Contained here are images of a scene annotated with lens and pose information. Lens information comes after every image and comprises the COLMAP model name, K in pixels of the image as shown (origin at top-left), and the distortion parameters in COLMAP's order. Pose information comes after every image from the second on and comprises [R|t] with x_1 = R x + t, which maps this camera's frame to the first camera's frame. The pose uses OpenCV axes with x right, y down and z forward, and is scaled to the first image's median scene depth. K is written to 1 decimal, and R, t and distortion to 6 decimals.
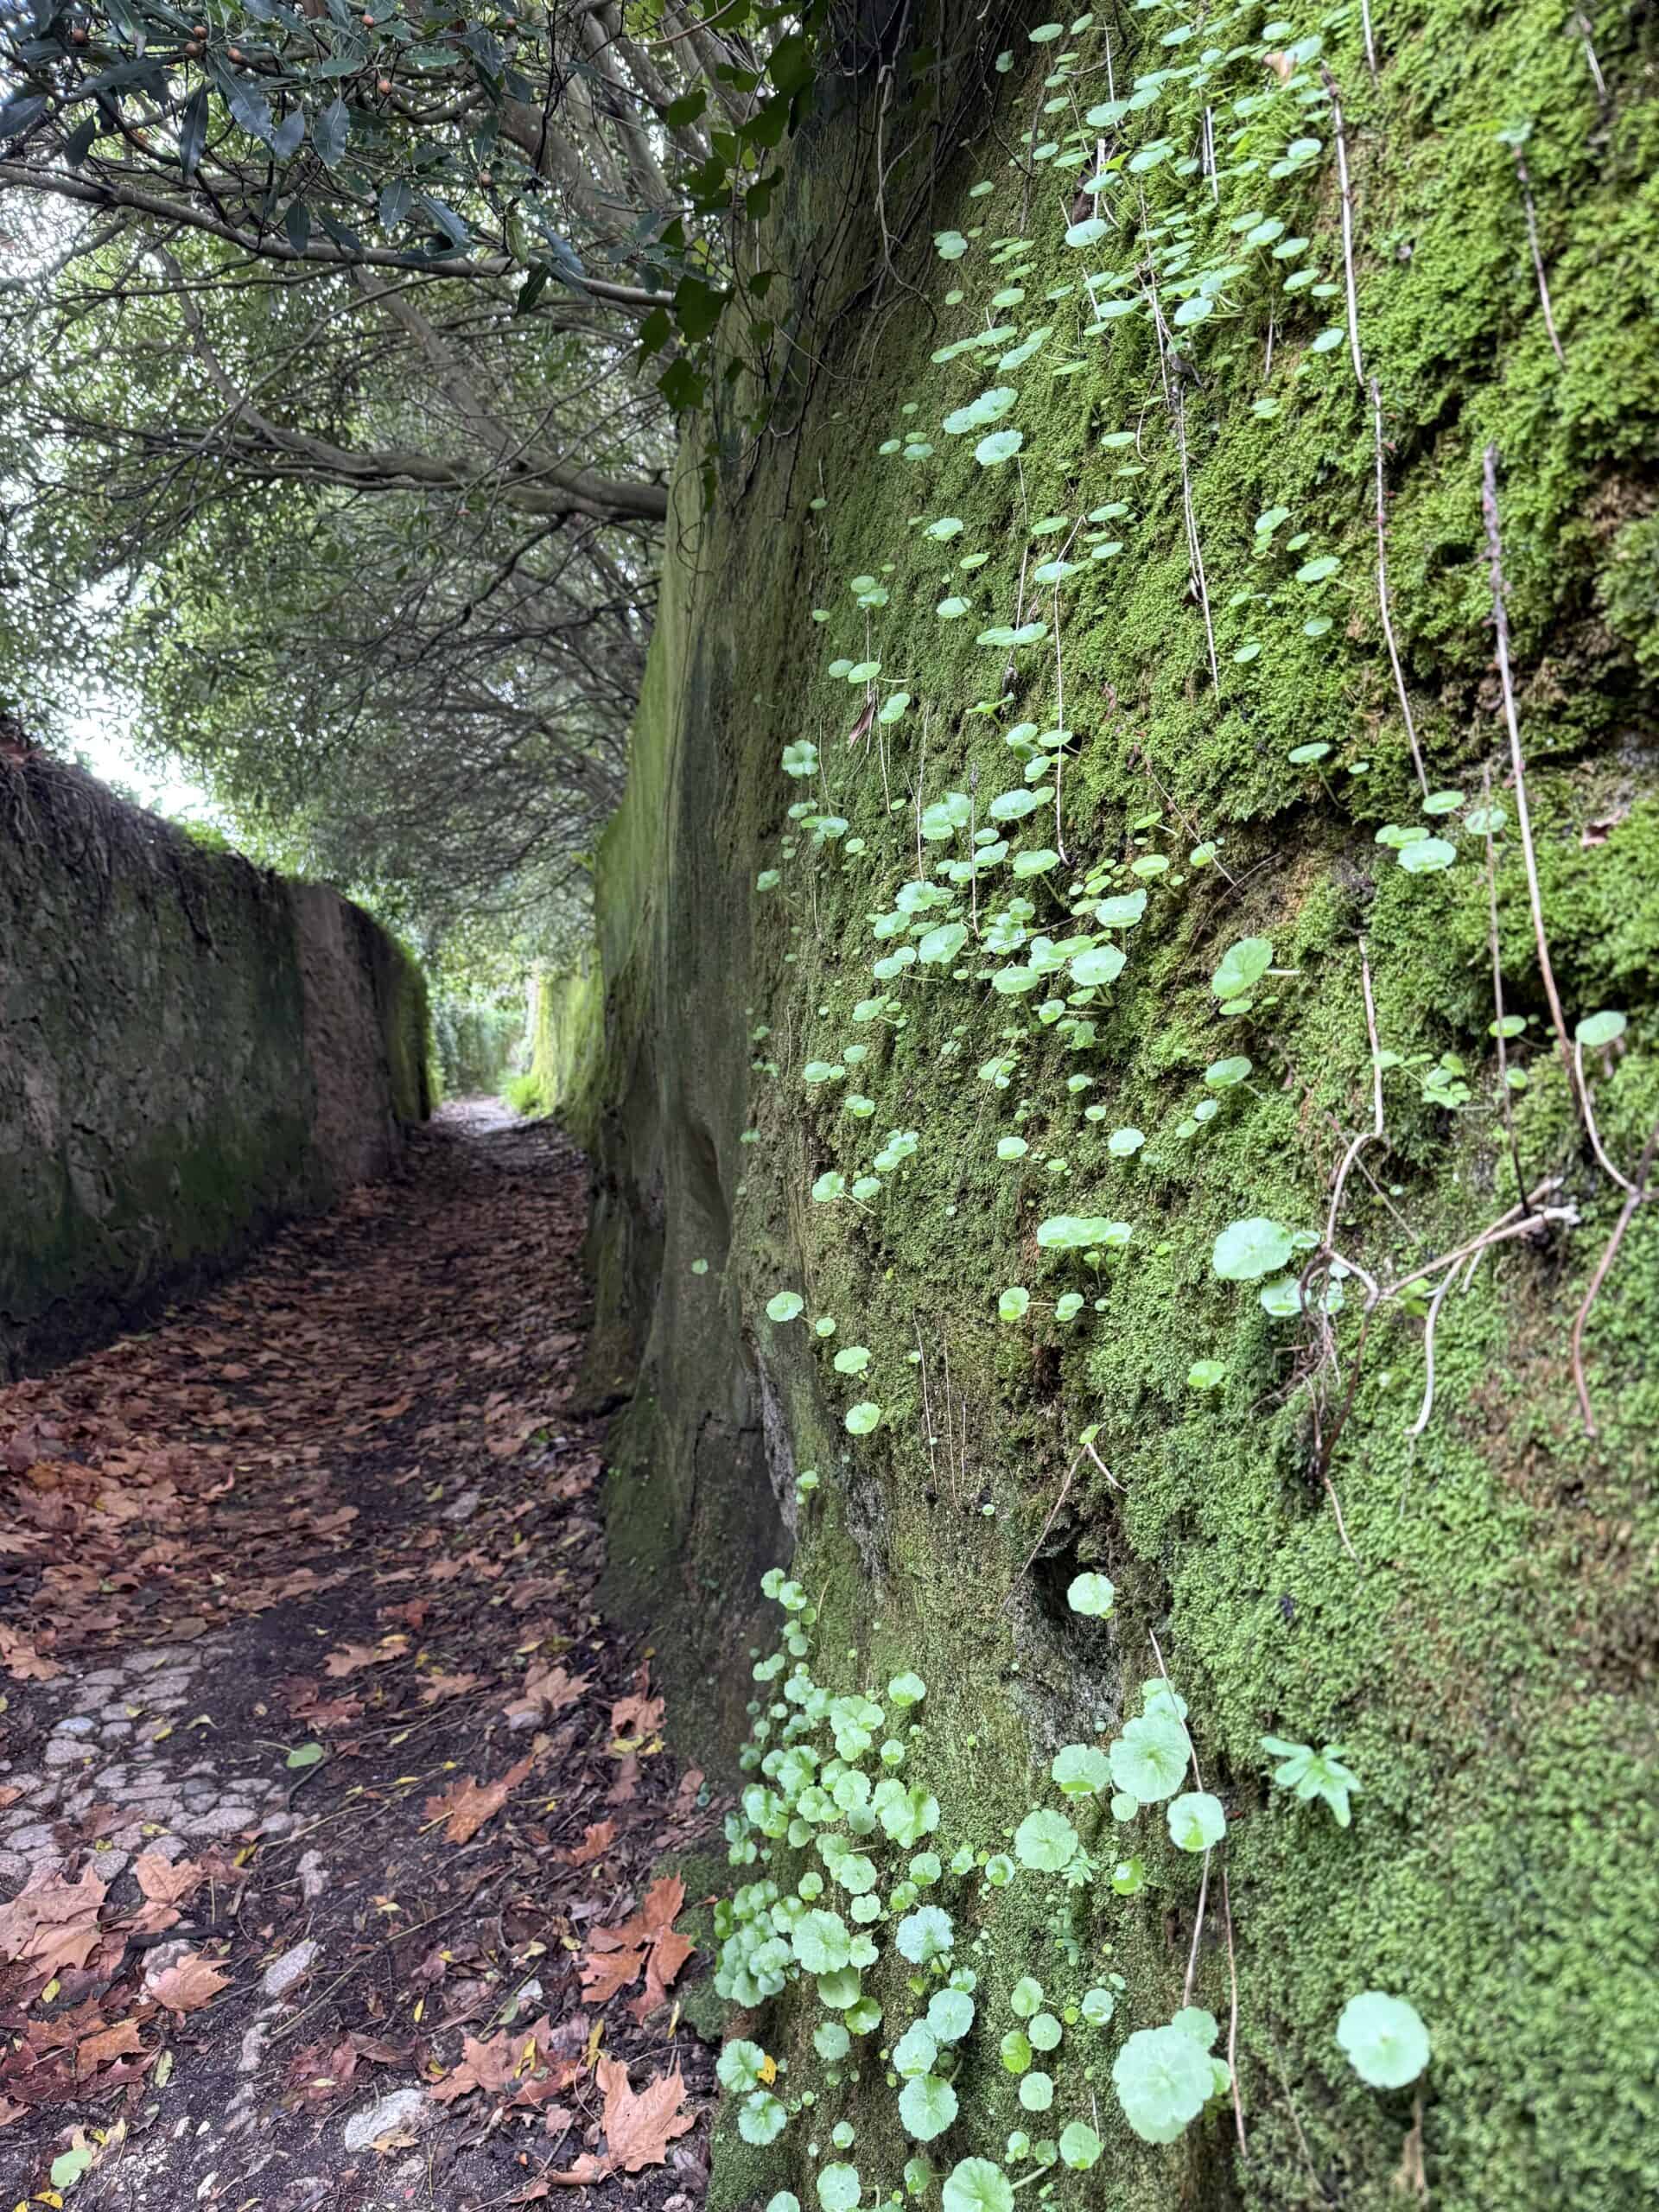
lens RADIAL K [[1530.1, 0, 829.5], [0, 1530.1, 1106.0], [0, 0, 1]] dist [0.041374, -0.079507]
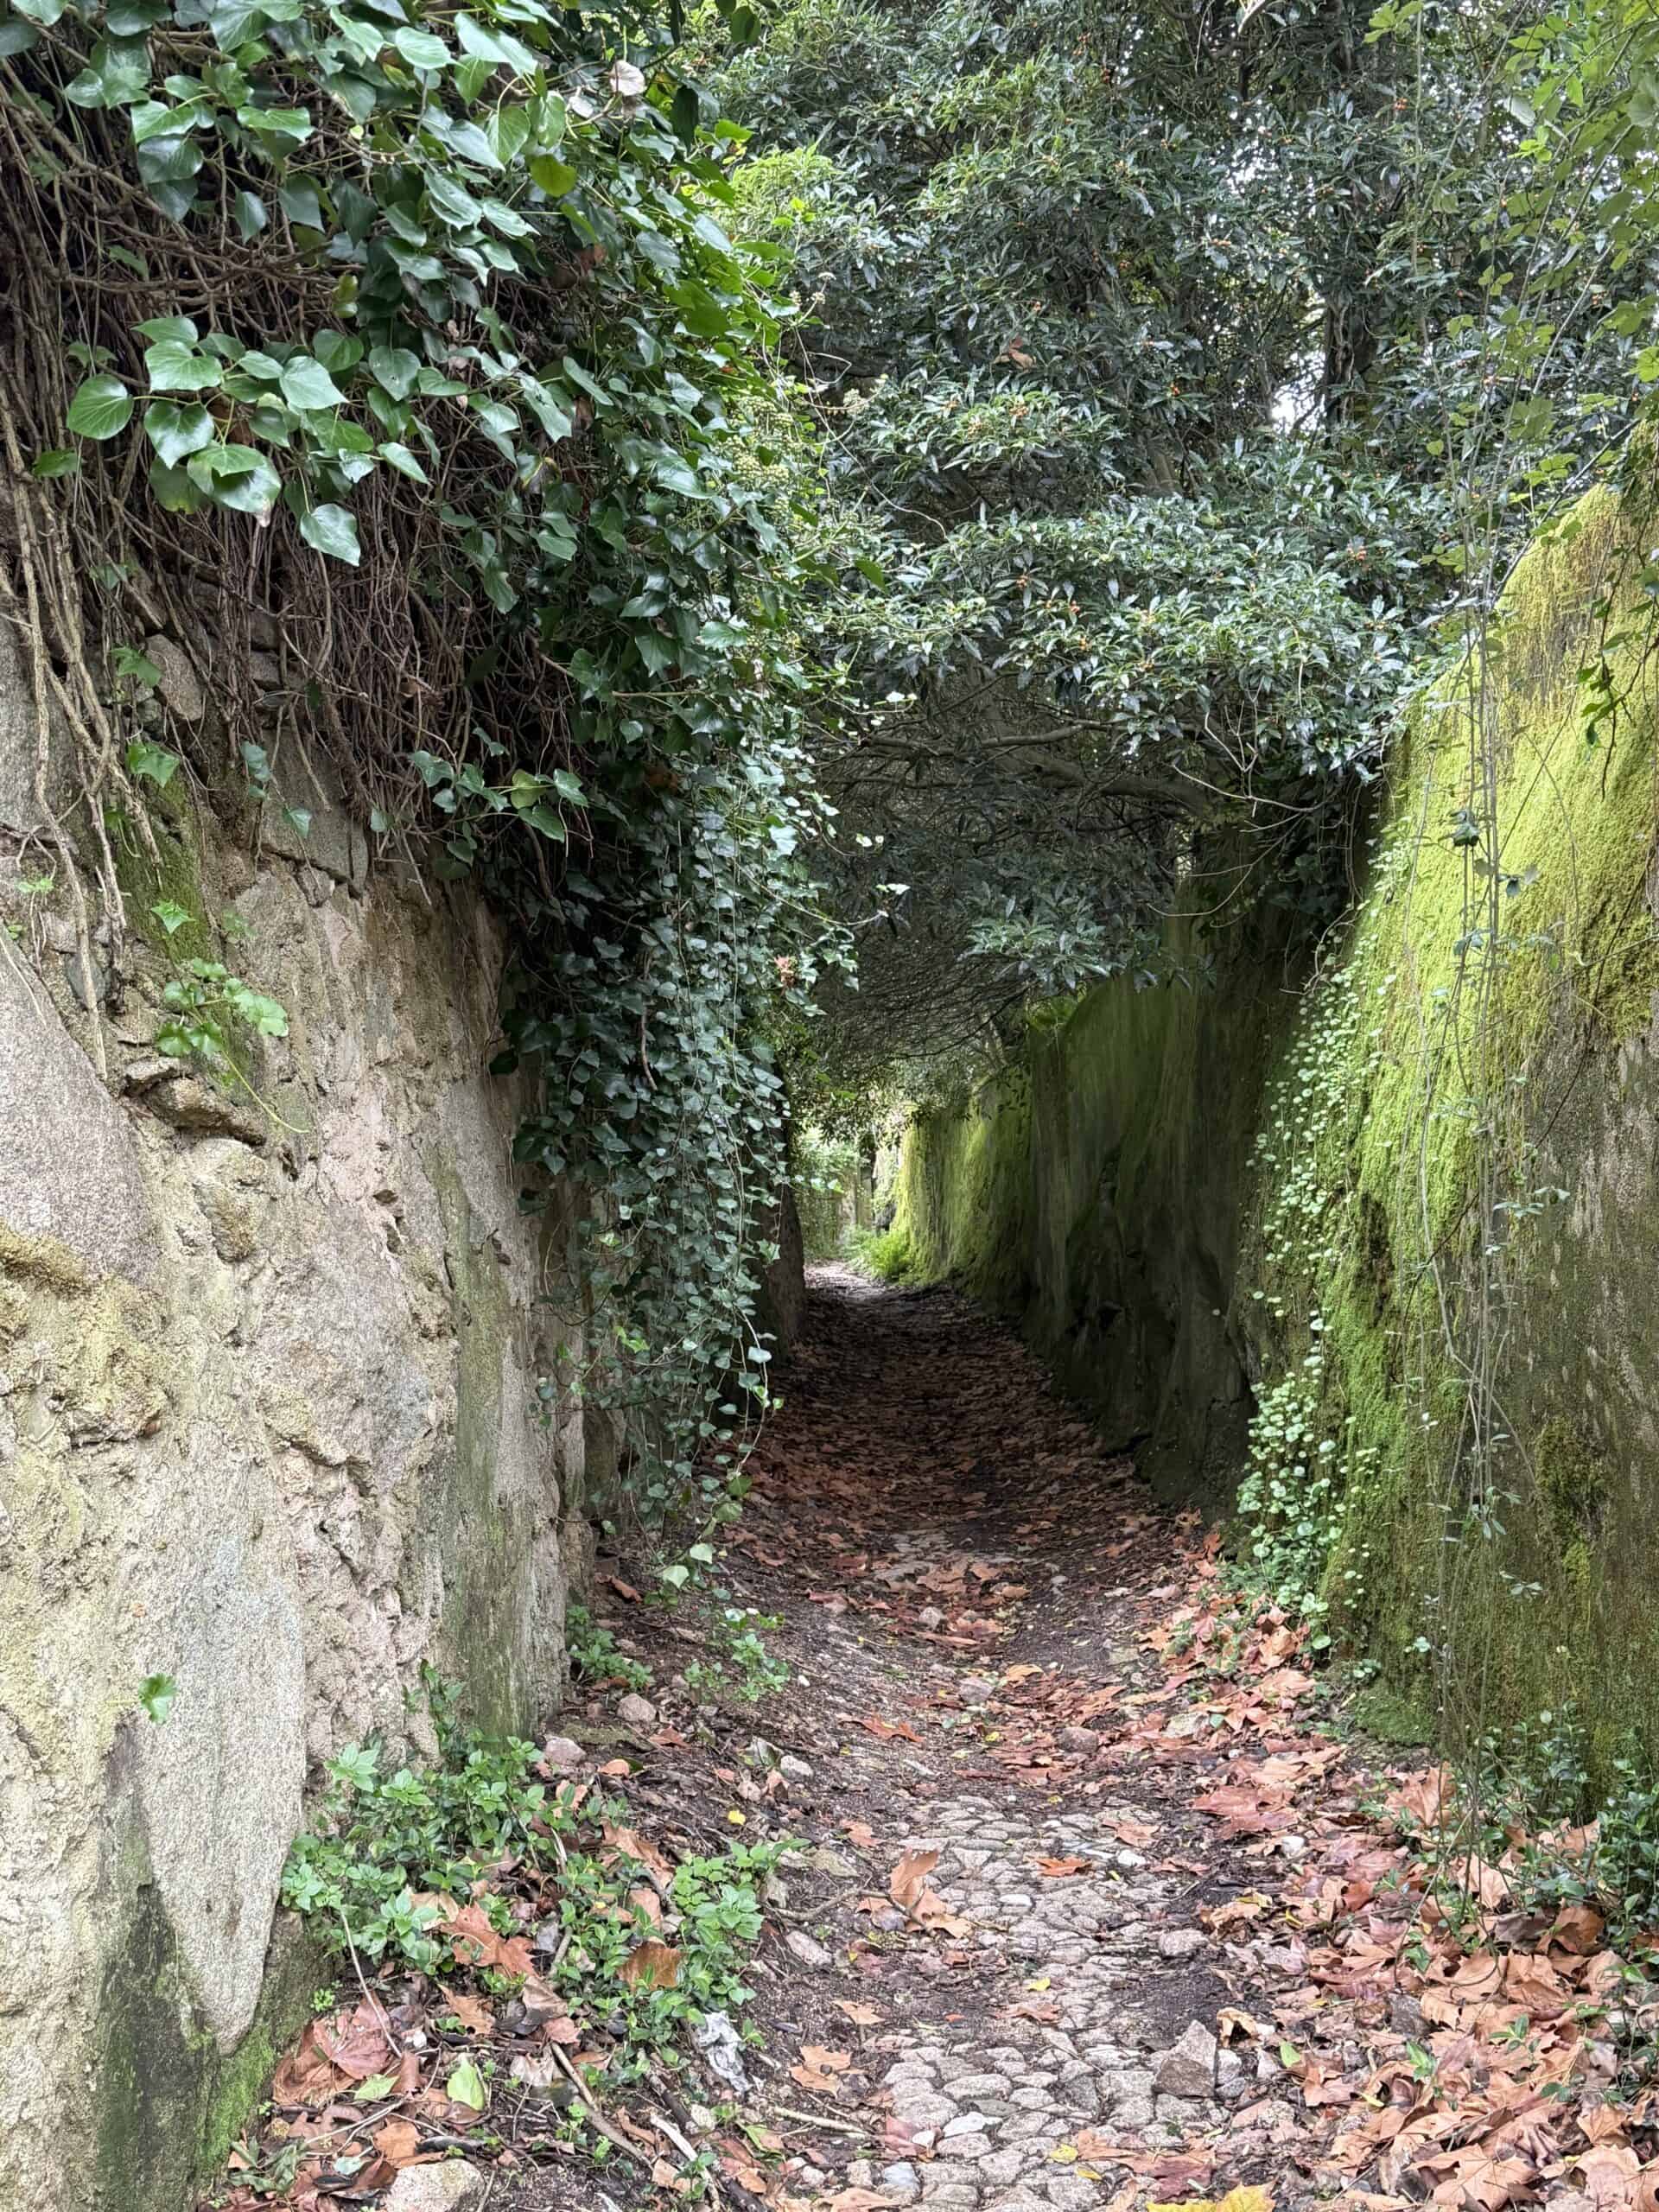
lens RADIAL K [[2447.0, 0, 829.5], [0, 2447.0, 1106.0], [0, 0, 1]] dist [0.164888, -0.373166]
pose [[0.982920, -0.003942, -0.183994, 0.049171], [-0.009491, 0.997355, -0.072069, 0.127371], [0.183791, 0.072584, 0.980282, -5.259445]]
